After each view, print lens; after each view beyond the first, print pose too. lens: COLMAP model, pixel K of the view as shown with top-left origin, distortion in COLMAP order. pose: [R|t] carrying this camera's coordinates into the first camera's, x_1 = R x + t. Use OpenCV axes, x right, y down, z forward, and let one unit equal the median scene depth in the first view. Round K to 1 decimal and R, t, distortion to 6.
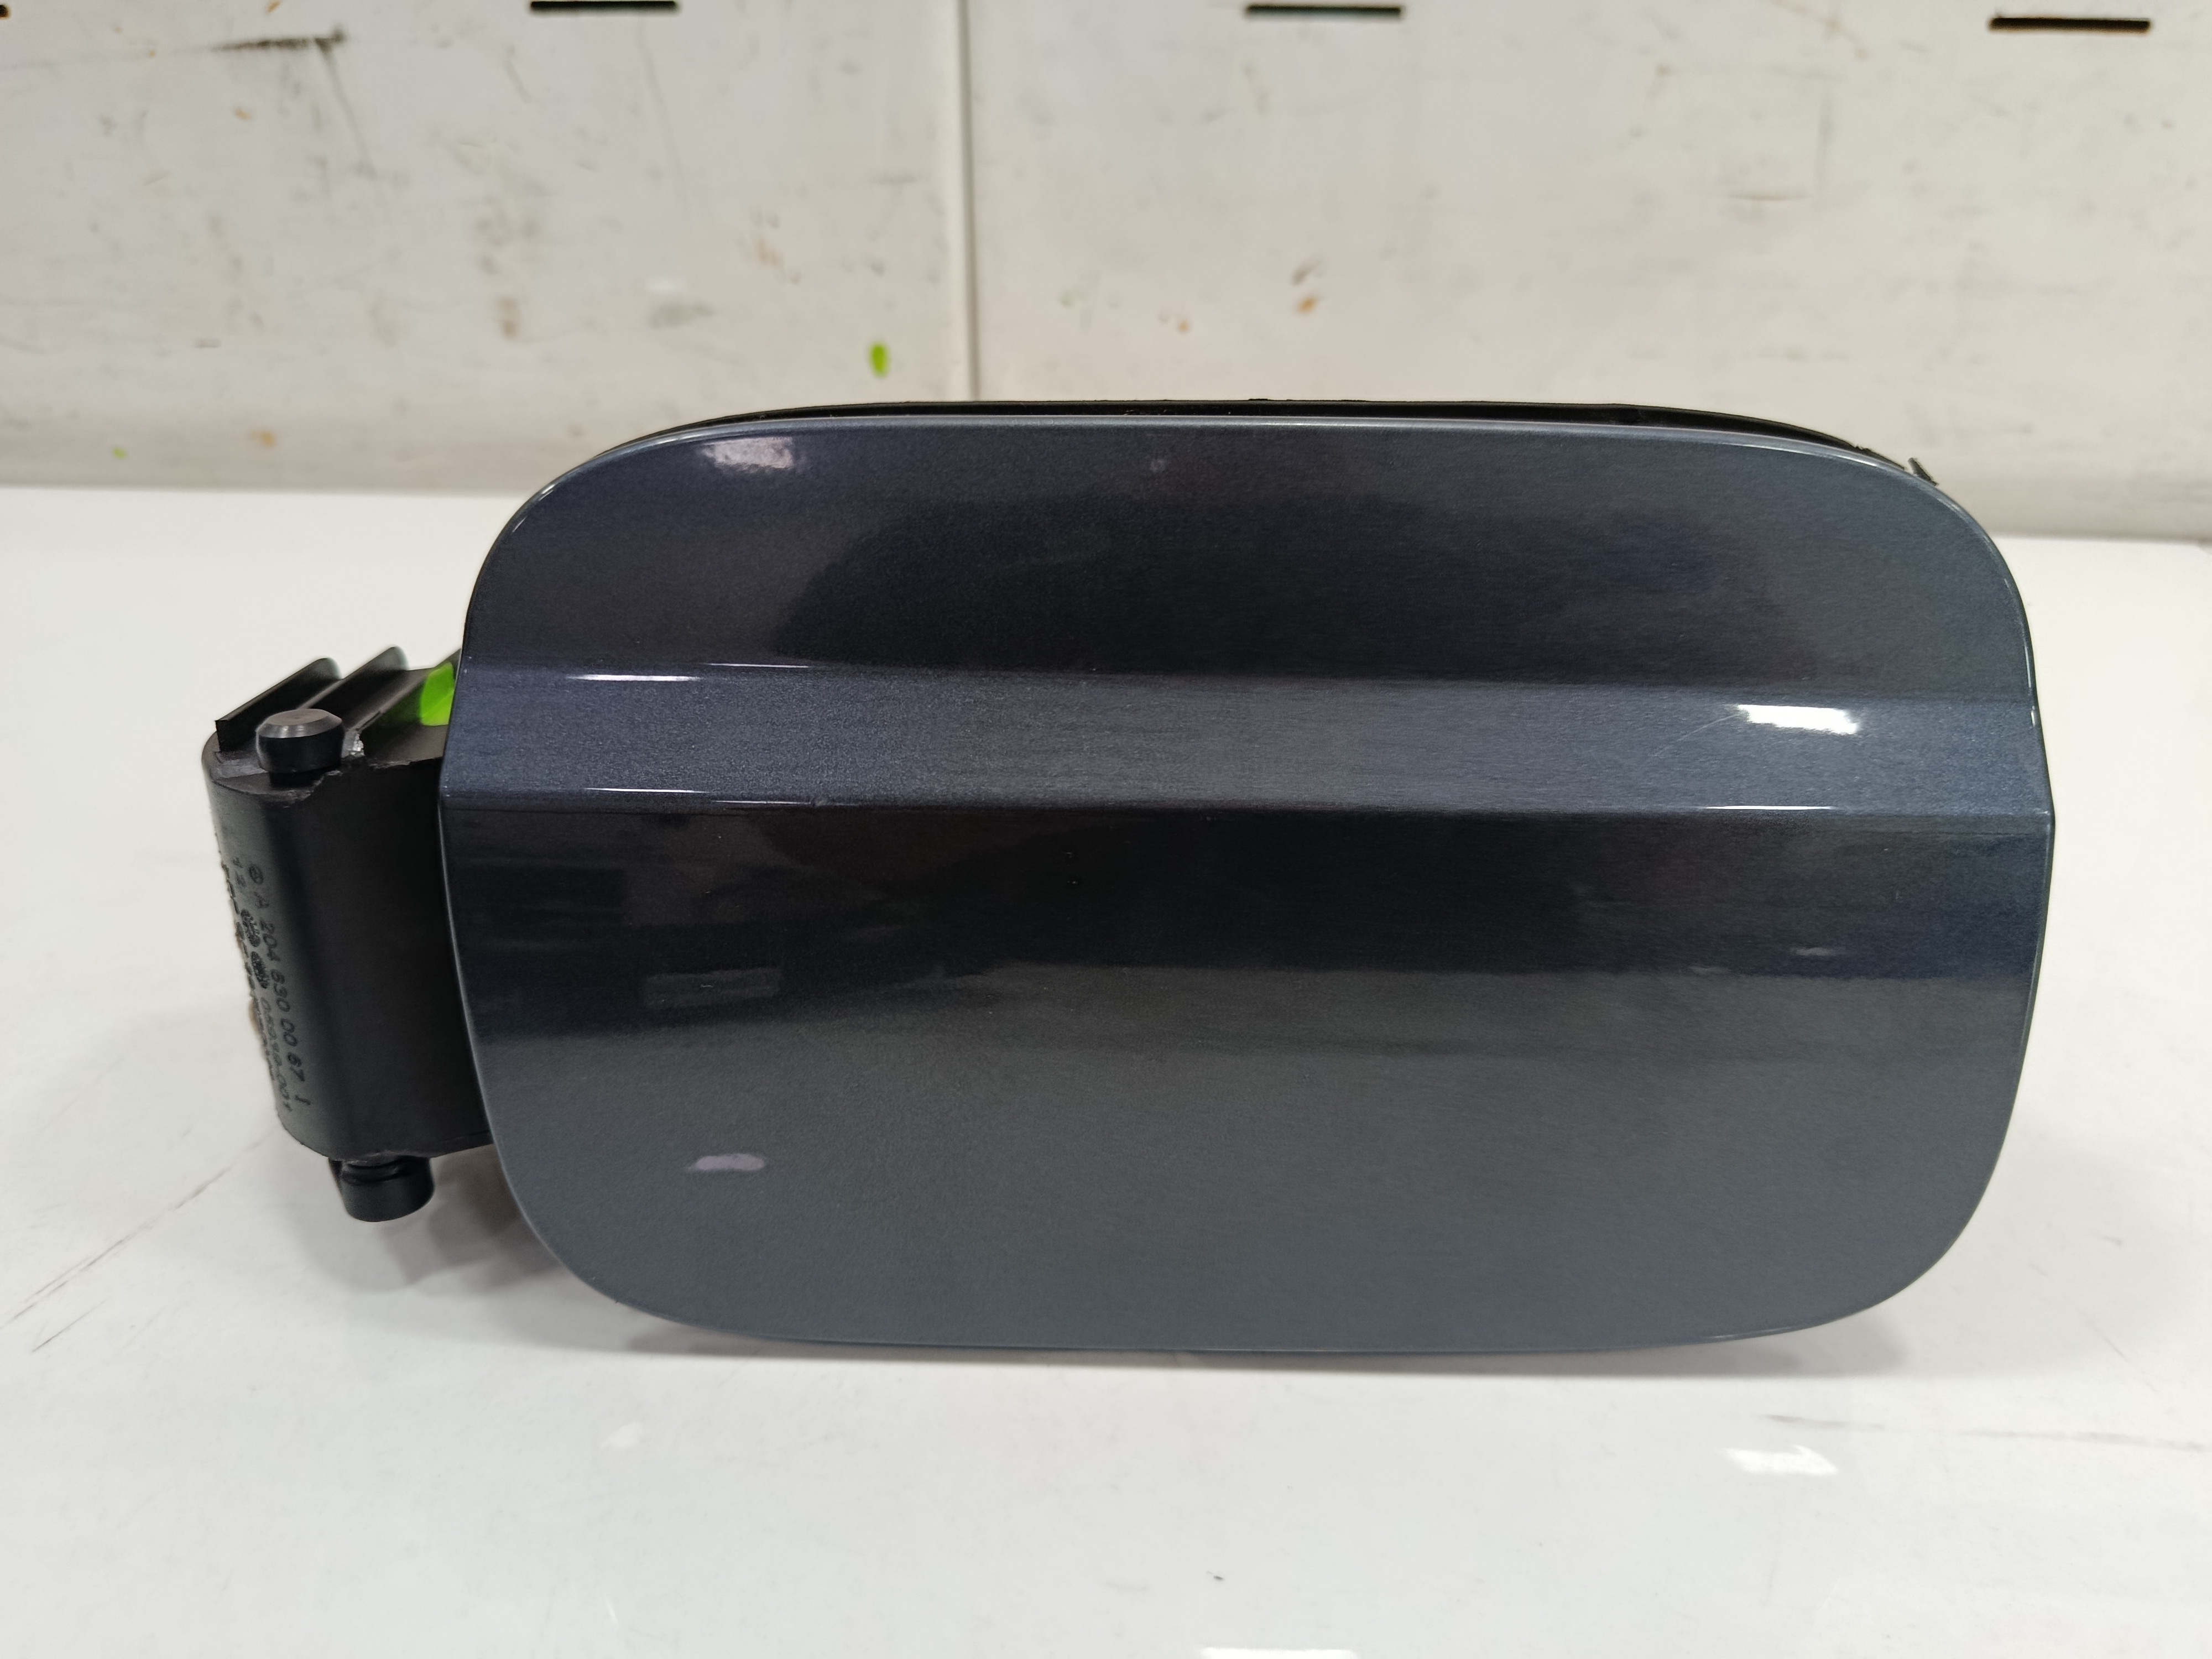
lens RADIAL K [[1608.8, 0, 1106.0], [0, 1608.8, 829.5], [0, 0, 1]] dist [-0.045646, 0.012760]
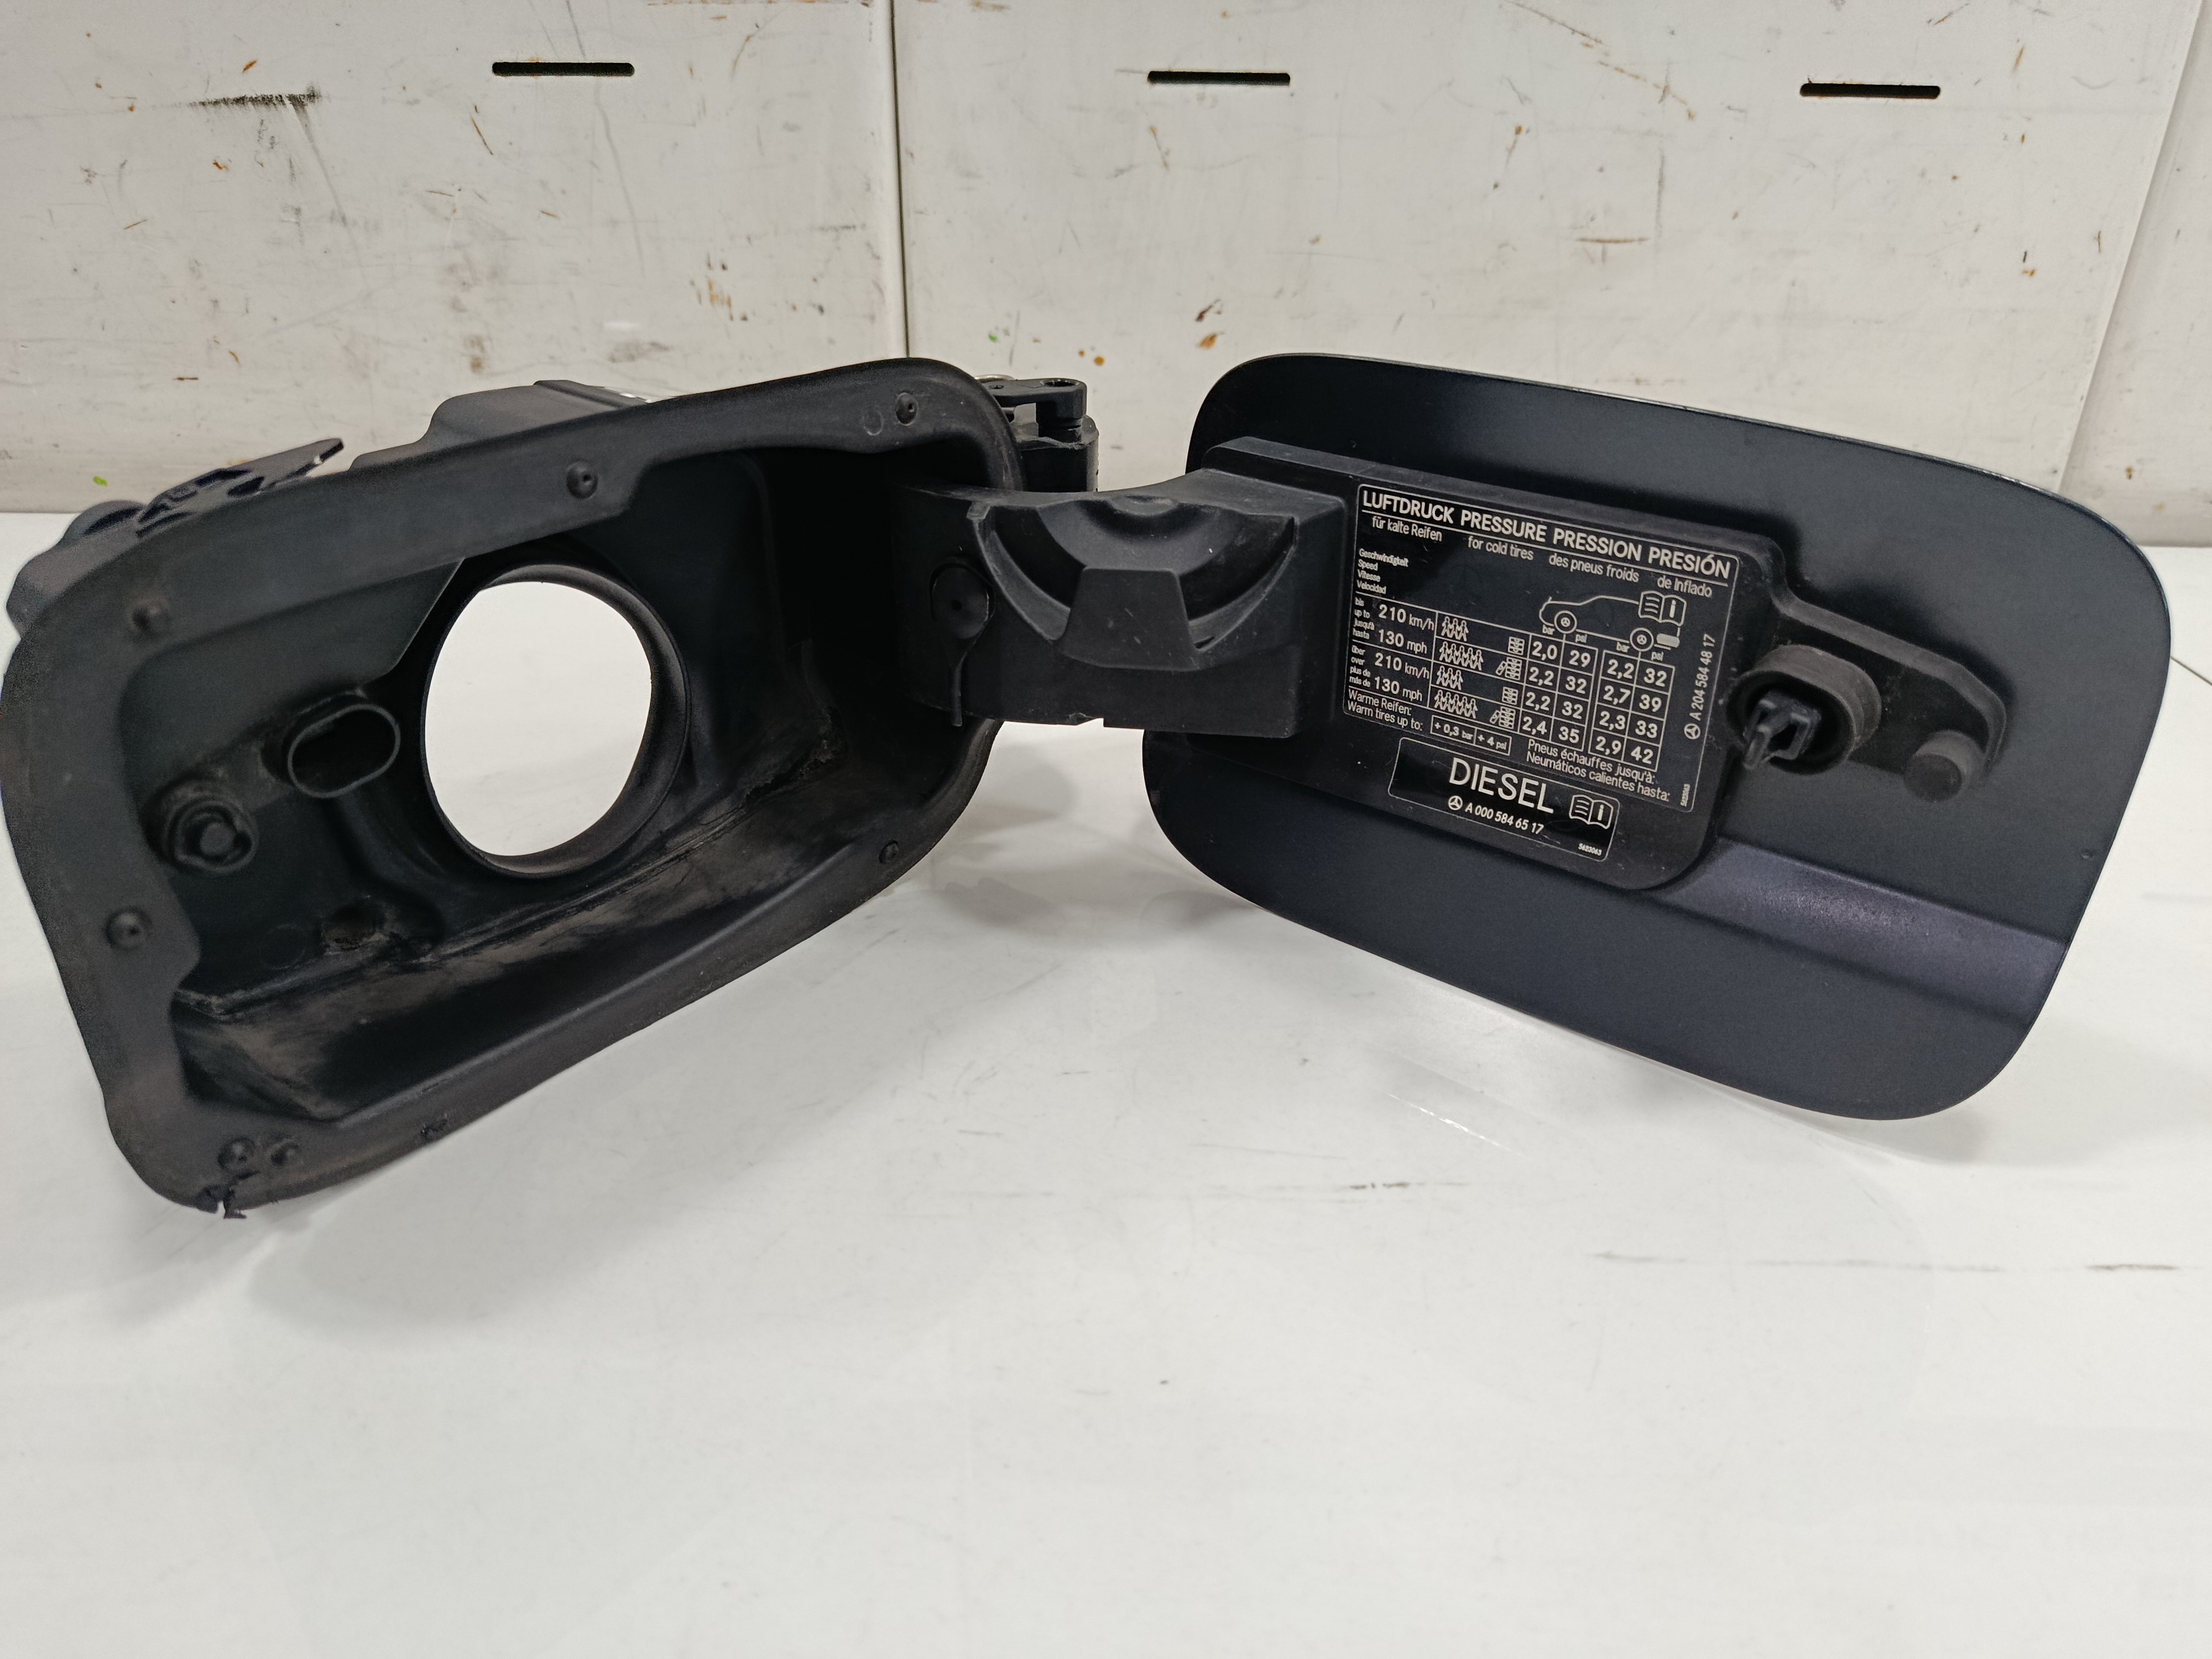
lens RADIAL K [[1569.5, 0, 1106.0], [0, 1569.5, 829.5], [0, 0, 1]] dist [-0.012611, -0.008463]
pose [[0.998311, -0.022479, 0.053577, -0.012765], [0.022294, 0.999743, 0.004039, 0.007592], [-0.053654, -0.002838, 0.998556, -0.093022]]
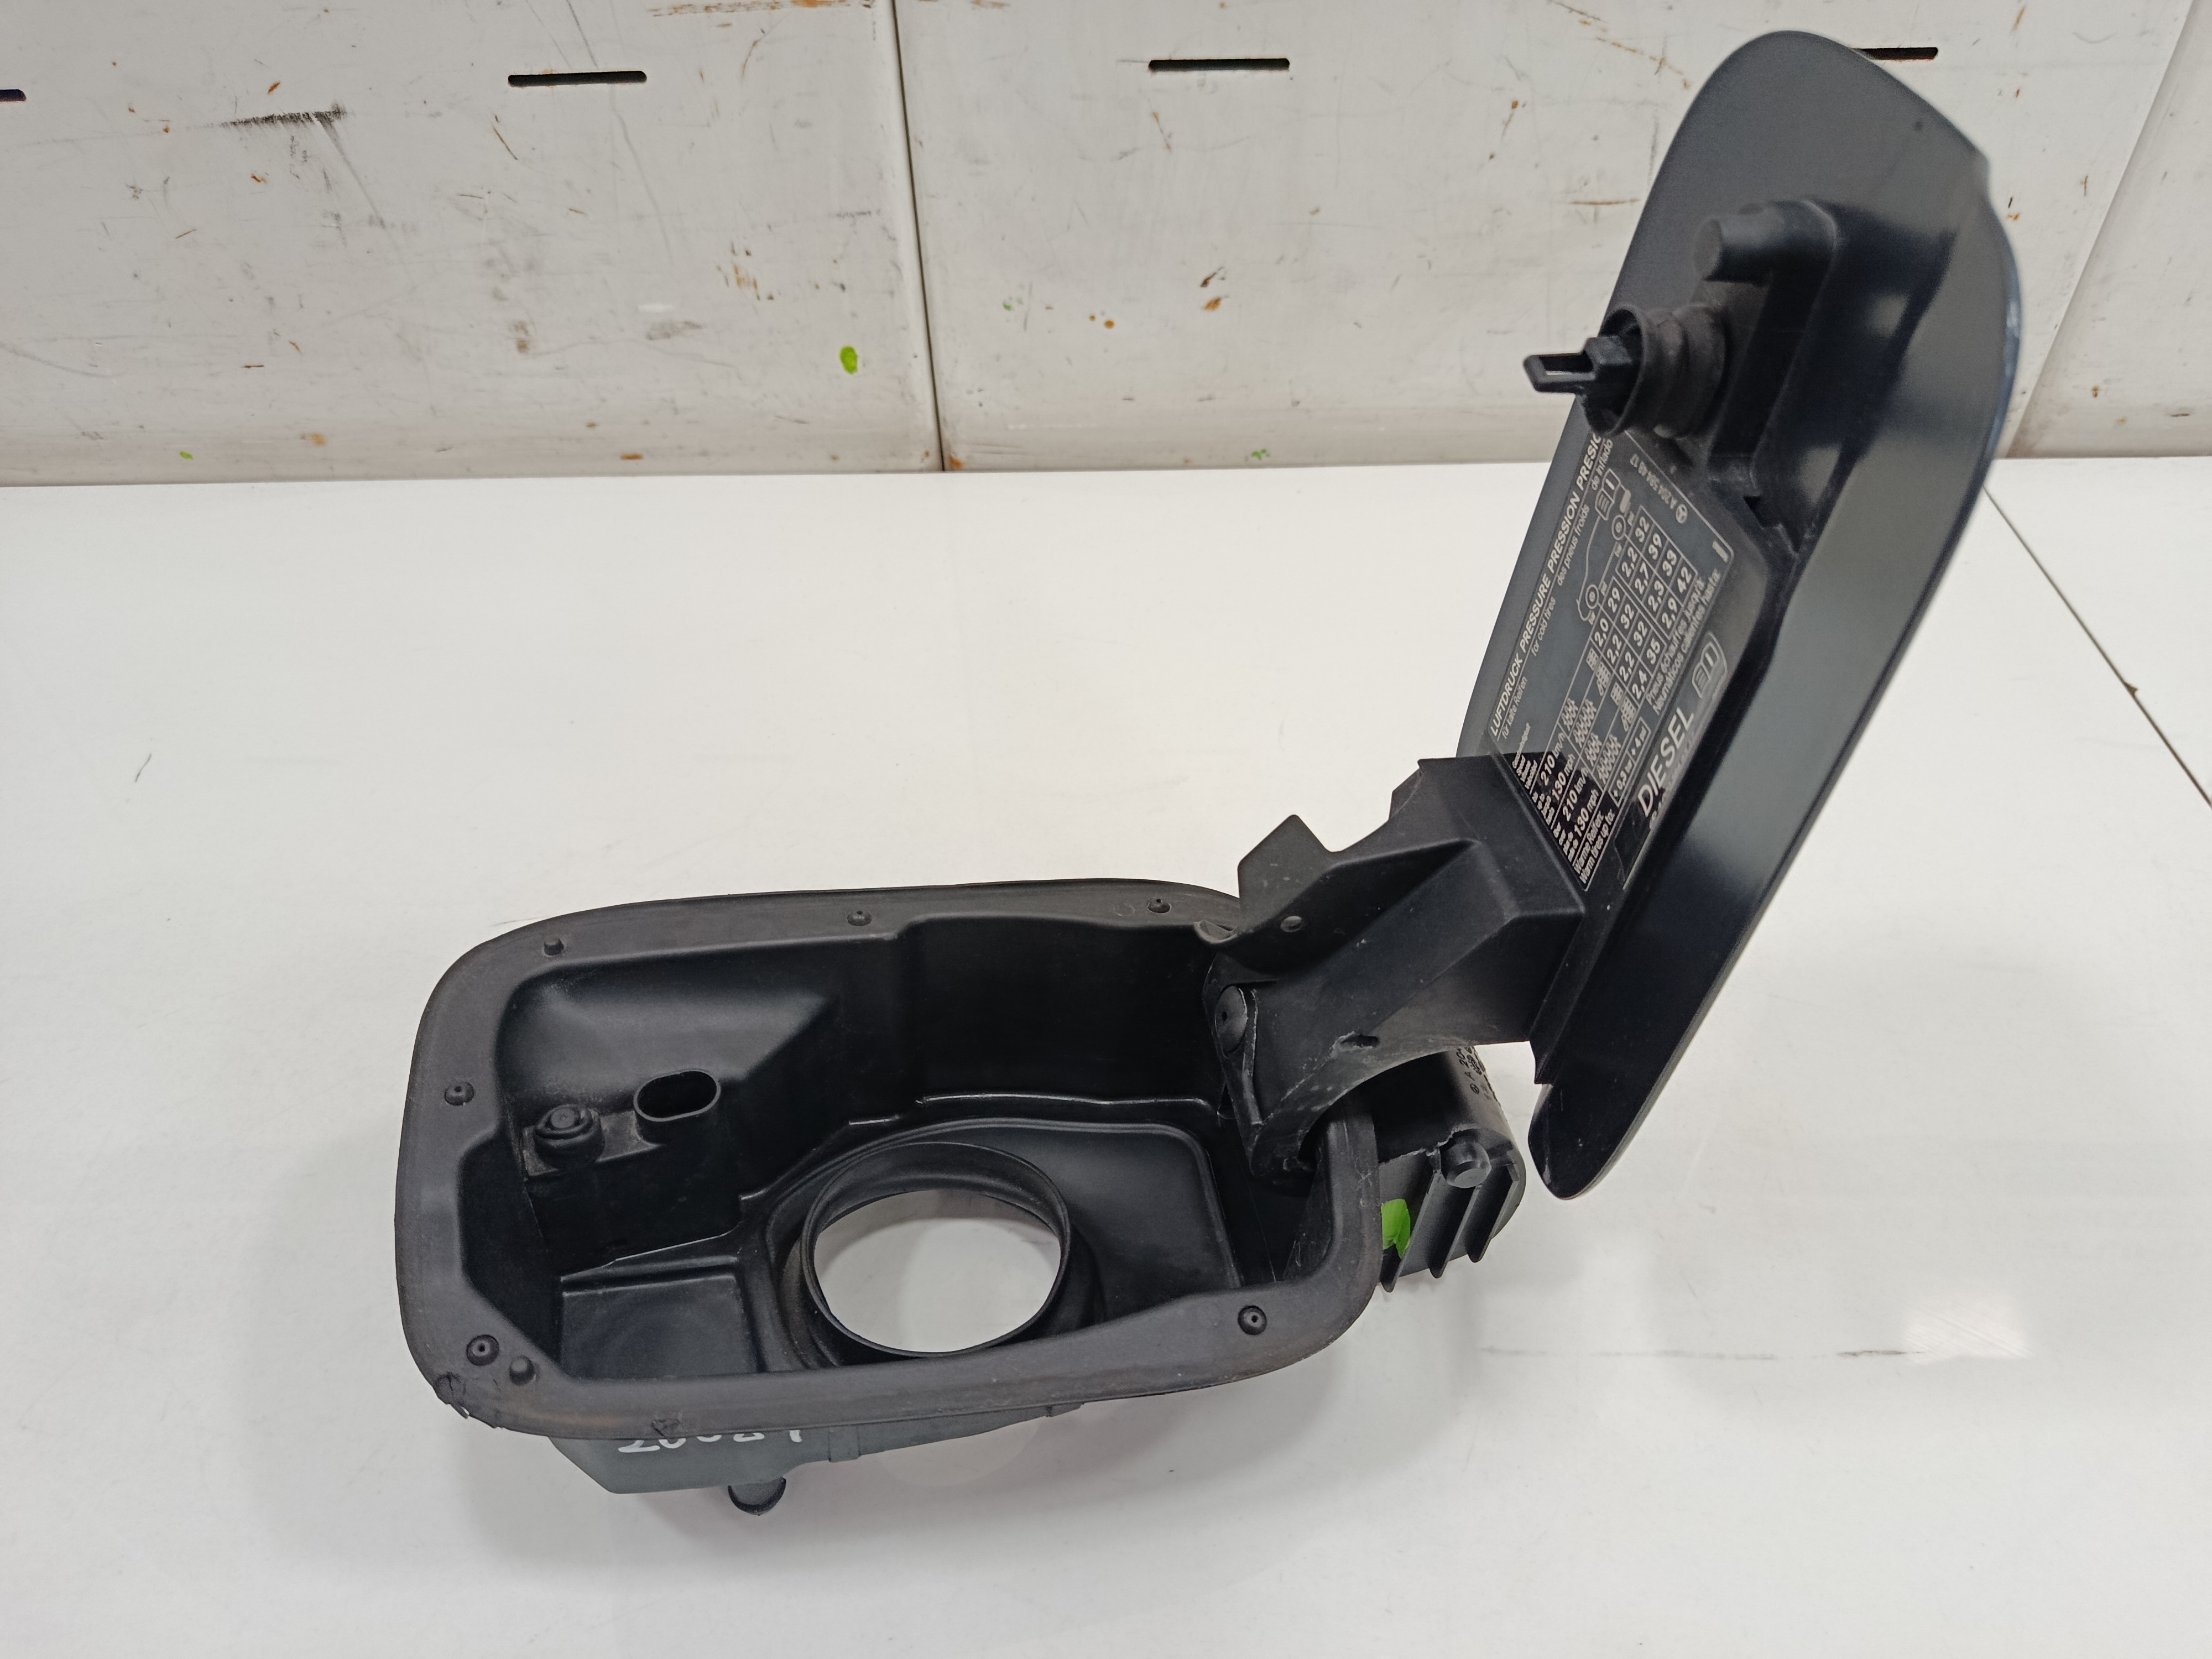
lens RADIAL K [[1569.5, 0, 1106.0], [0, 1569.5, 829.5], [0, 0, 1]] dist [-0.012611, -0.008463]
pose [[0.997966, -0.060000, 0.021559, -0.000504], [0.051936, 0.961199, 0.270924, -0.283950], [-0.036978, -0.269253, 0.962359, -0.210203]]
